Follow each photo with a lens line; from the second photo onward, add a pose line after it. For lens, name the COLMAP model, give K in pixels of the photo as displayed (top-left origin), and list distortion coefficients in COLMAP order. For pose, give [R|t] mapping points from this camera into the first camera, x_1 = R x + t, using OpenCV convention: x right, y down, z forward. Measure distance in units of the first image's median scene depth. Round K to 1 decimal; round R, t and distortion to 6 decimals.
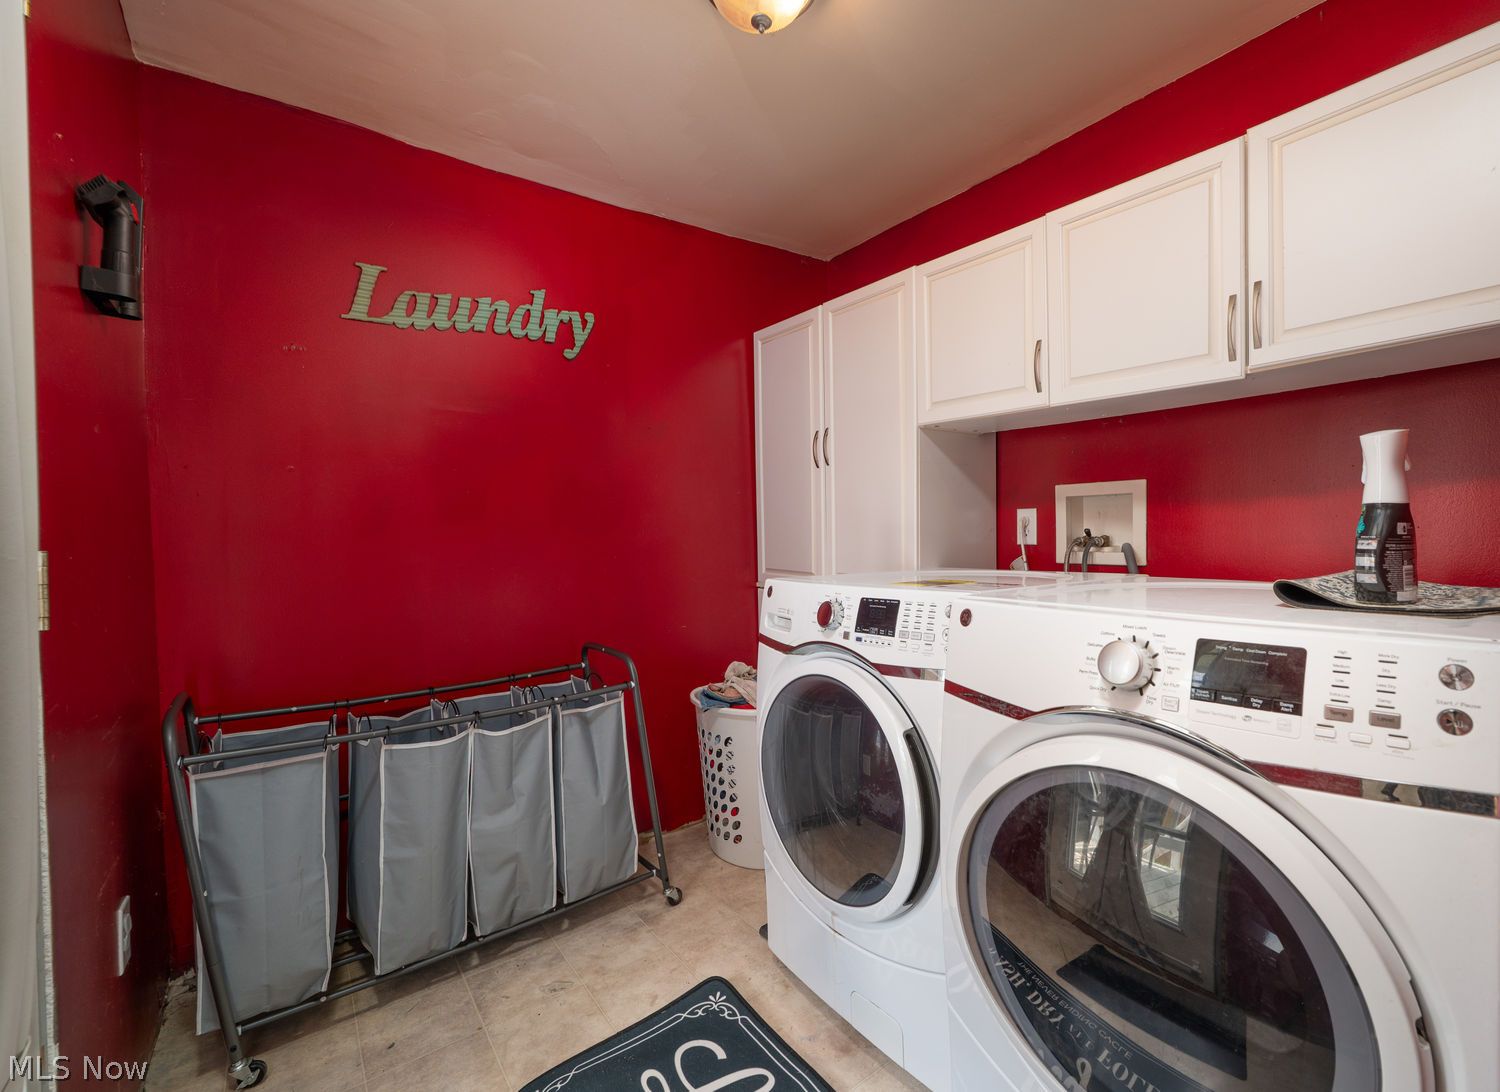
lens RADIAL K [[674.6, 0, 837.8], [0, 674.6, 546.7], [0, 0, 1]] dist [0.000899, -0.000156]
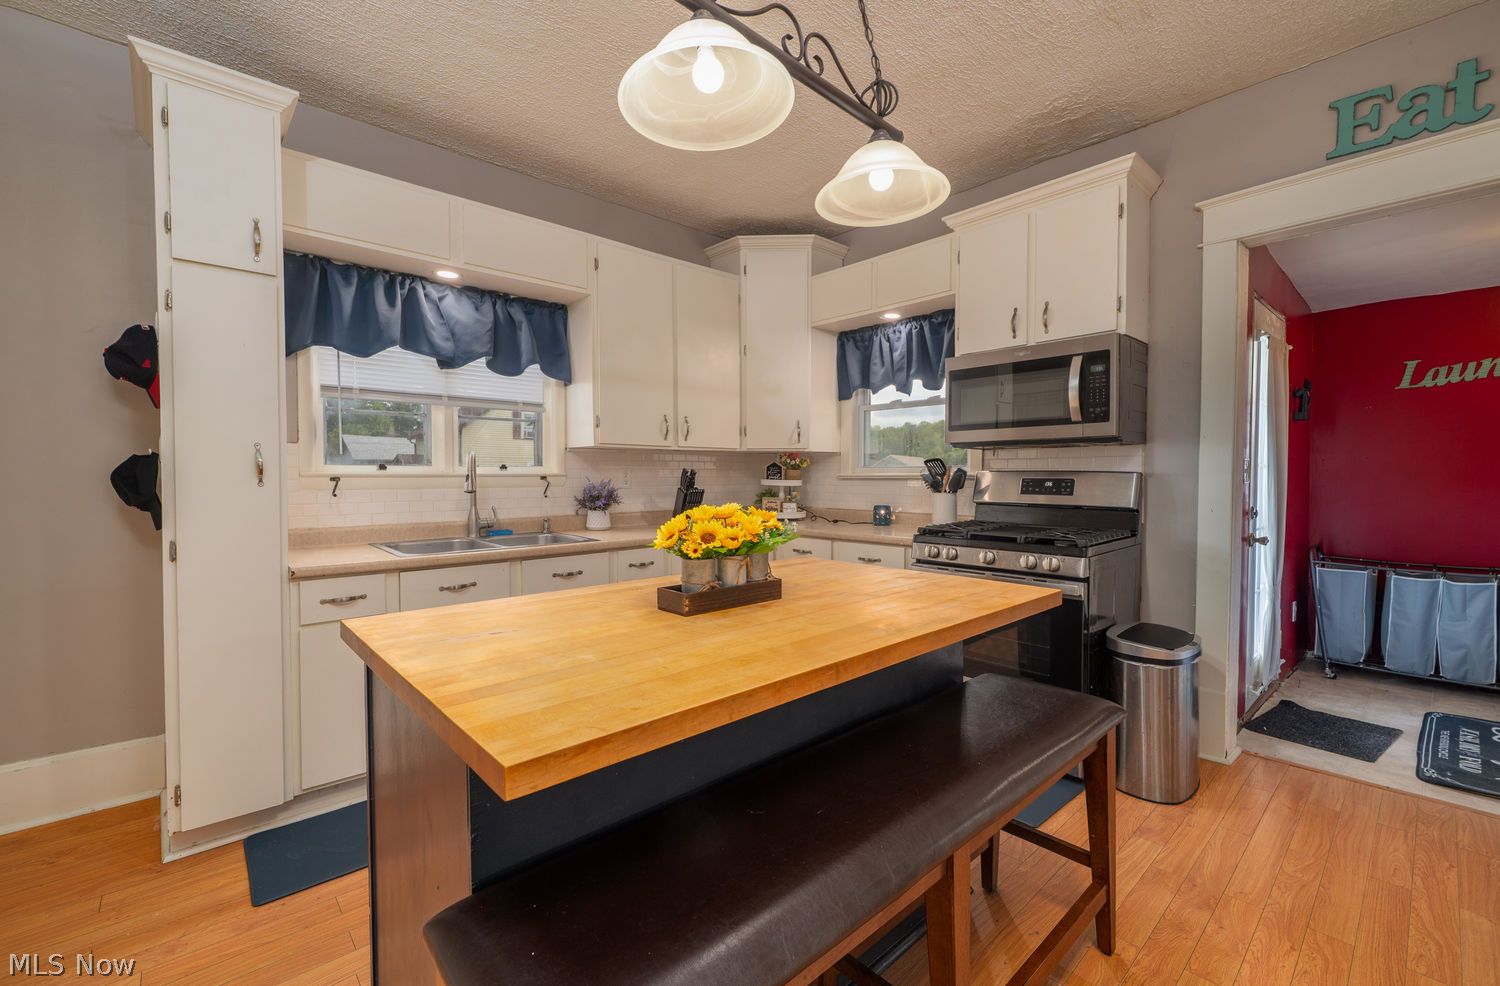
lens RADIAL K [[626.2, 0, 750.0], [0, 626.2, 493.0], [0, 0, 1]] dist [0.000297, -0.000169]
pose [[0.043663, 0.039659, -0.998259, 1.329897], [-0.014903, 0.999126, 0.039041, -0.053382], [0.998935, 0.013173, 0.044216, -1.288699]]
